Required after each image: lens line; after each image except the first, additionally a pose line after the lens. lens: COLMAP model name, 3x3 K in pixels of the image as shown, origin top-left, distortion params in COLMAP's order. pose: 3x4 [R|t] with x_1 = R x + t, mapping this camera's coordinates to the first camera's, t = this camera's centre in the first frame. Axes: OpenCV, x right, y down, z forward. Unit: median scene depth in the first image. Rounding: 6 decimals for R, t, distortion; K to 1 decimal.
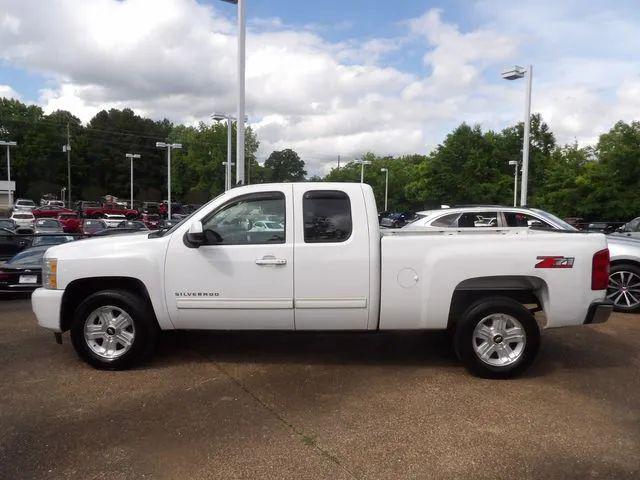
lens RADIAL K [[449.4, 0, 322.3], [0, 449.4, 240.0], [0, 0, 1]] dist [-0.012120, 0.020803]
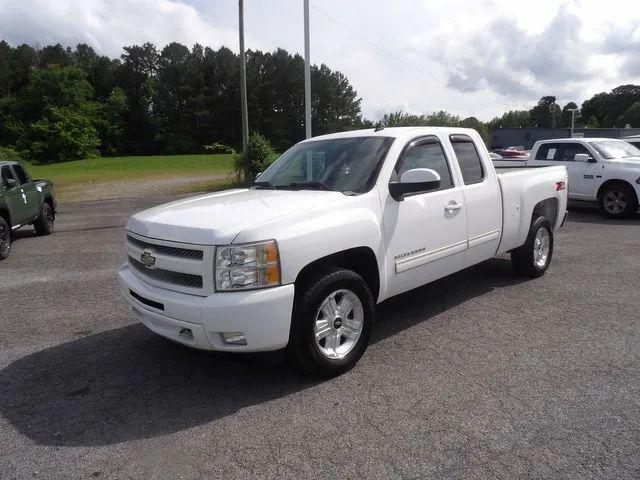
lens RADIAL K [[449.4, 0, 324.6], [0, 449.4, 234.3], [0, 0, 1]] dist [-0.012120, 0.020803]
pose [[0.701908, -0.146462, 0.697047, -0.987948], [0.092914, 0.989096, 0.114264, -0.031287], [-0.706182, -0.015437, 0.707862, 0.486814]]
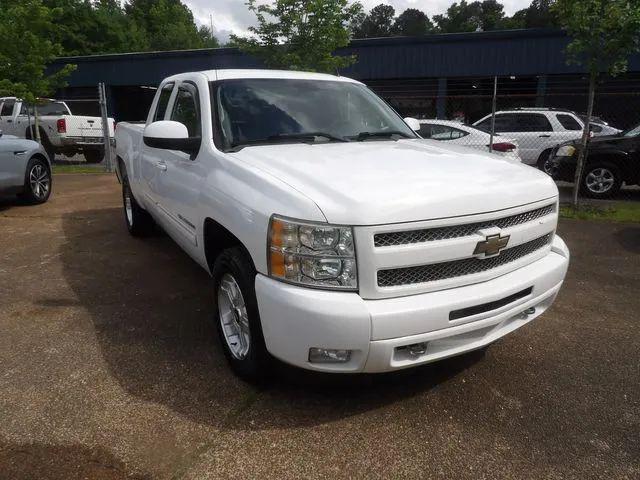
lens RADIAL K [[449.4, 0, 322.8], [0, 449.4, 234.0], [0, 0, 1]] dist [-0.012120, 0.020803]
pose [[-0.539760, -0.230712, 0.809587, -0.982235], [0.052240, 0.950678, 0.305748, -0.106857], [-0.840197, 0.207323, -0.501086, 1.632742]]
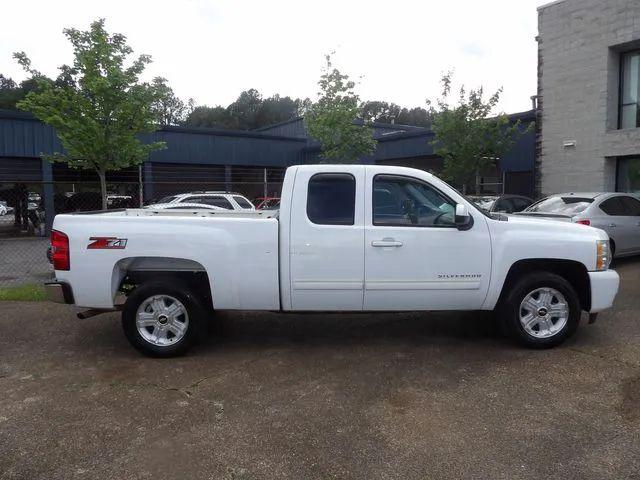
lens RADIAL K [[449.4, 0, 322.6], [0, 449.4, 232.0], [0, 0, 1]] dist [-0.012120, 0.020803]
pose [[-0.997616, 0.001603, -0.068990, 0.110685], [-0.009101, 0.987943, 0.154552, -0.161552], [0.068406, 0.154811, -0.985573, 2.400064]]
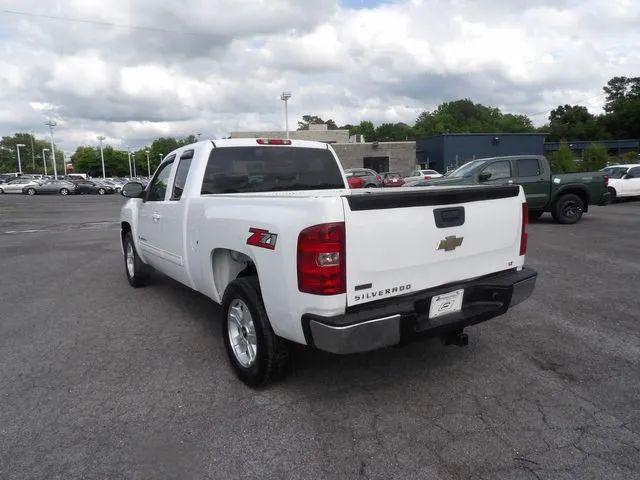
lens RADIAL K [[449.4, 0, 322.1], [0, 449.4, 234.2], [0, 0, 1]] dist [-0.012120, 0.020803]
pose [[0.577082, 0.077870, -0.812965, 1.061676], [-0.020071, 0.996496, 0.081202, -0.011948], [0.816440, -0.030543, 0.576623, 0.655805]]
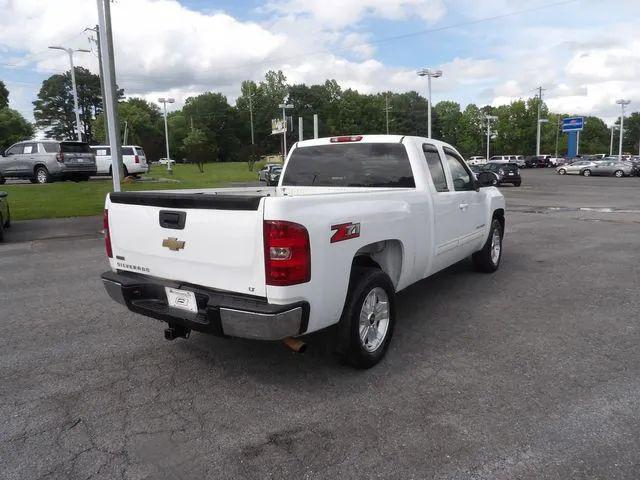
lens RADIAL K [[449.4, 0, 323.8], [0, 449.4, 230.4], [0, 0, 1]] dist [-0.012120, 0.020803]
pose [[-0.533517, 0.111175, -0.838451, 1.105528], [-0.048656, 0.985647, 0.161653, -0.096453], [0.844389, 0.127040, -0.520450, 1.751788]]
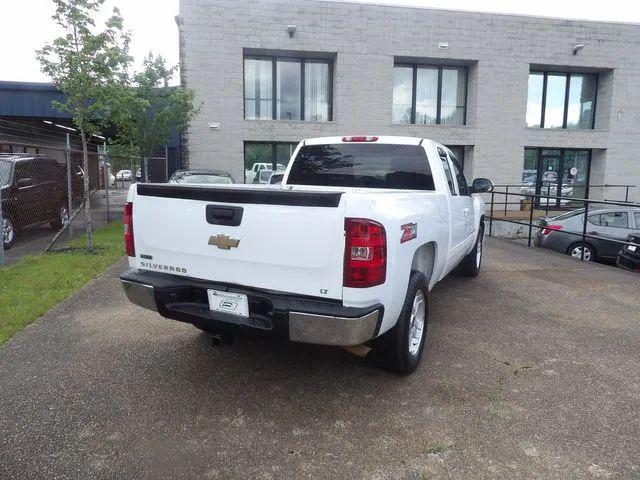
lens RADIAL K [[449.4, 0, 324.4], [0, 449.4, 233.7], [0, 0, 1]] dist [-0.012120, 0.020803]
pose [[-0.400929, 0.101951, -0.910419, 1.168727], [-0.091753, 0.984322, 0.150634, -0.071394], [0.911503, 0.143928, -0.385289, 1.563819]]
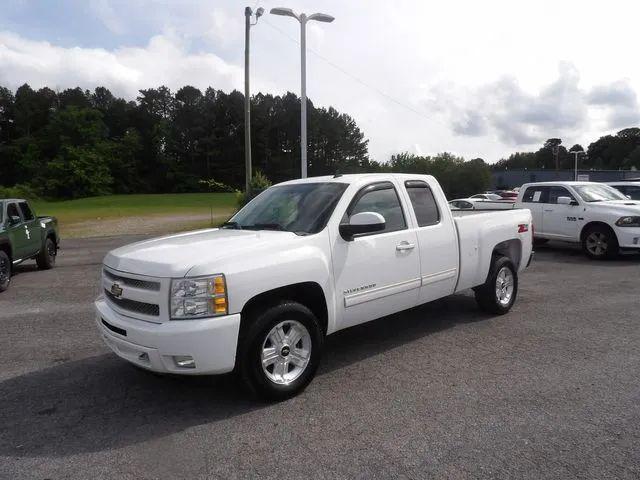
lens RADIAL K [[449.4, 0, 323.8], [0, 449.4, 235.2], [0, 0, 1]] dist [-0.012120, 0.020803]
pose [[0.716239, -0.080641, 0.693180, -0.973997], [0.083170, 0.996085, 0.029944, -0.027382], [-0.692881, 0.036205, 0.720142, 0.351279]]
